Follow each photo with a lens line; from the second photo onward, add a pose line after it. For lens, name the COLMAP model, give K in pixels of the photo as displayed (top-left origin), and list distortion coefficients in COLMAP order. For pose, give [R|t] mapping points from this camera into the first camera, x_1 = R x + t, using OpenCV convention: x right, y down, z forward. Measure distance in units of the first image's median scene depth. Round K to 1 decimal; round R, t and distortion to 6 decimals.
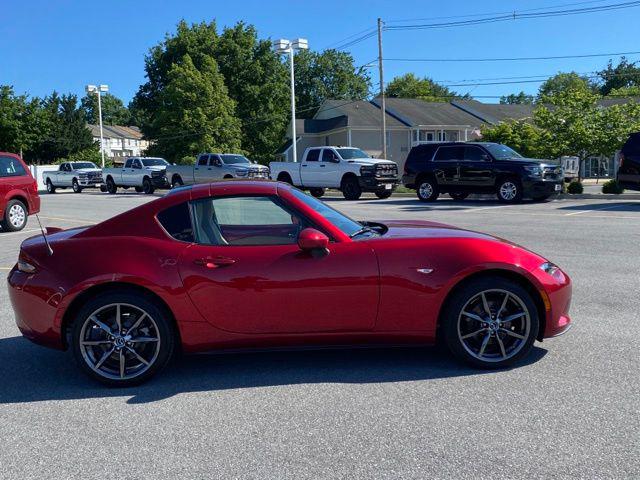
lens RADIAL K [[664.7, 0, 324.1], [0, 664.7, 247.7], [0, 0, 1]] dist [0.016786, -0.032786]
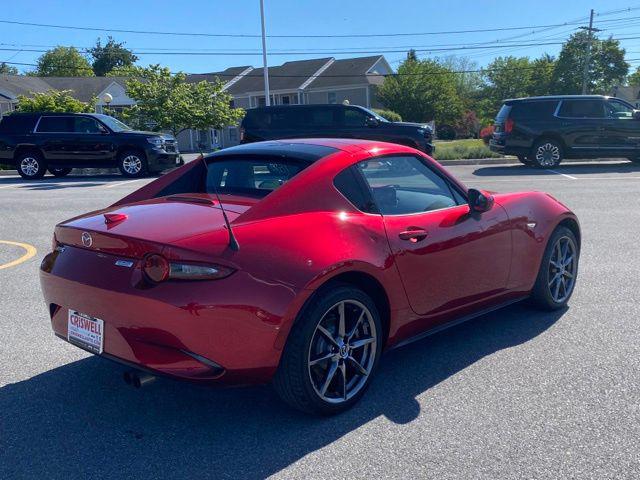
lens RADIAL K [[660.2, 0, 337.6], [0, 660.2, 249.9], [0, 0, 1]] dist [0.057451, -0.162059]
pose [[0.732694, -0.105016, 0.672406, -0.131372], [0.079964, 0.994463, 0.068181, -0.003658], [-0.675844, 0.003813, 0.737035, 0.076317]]
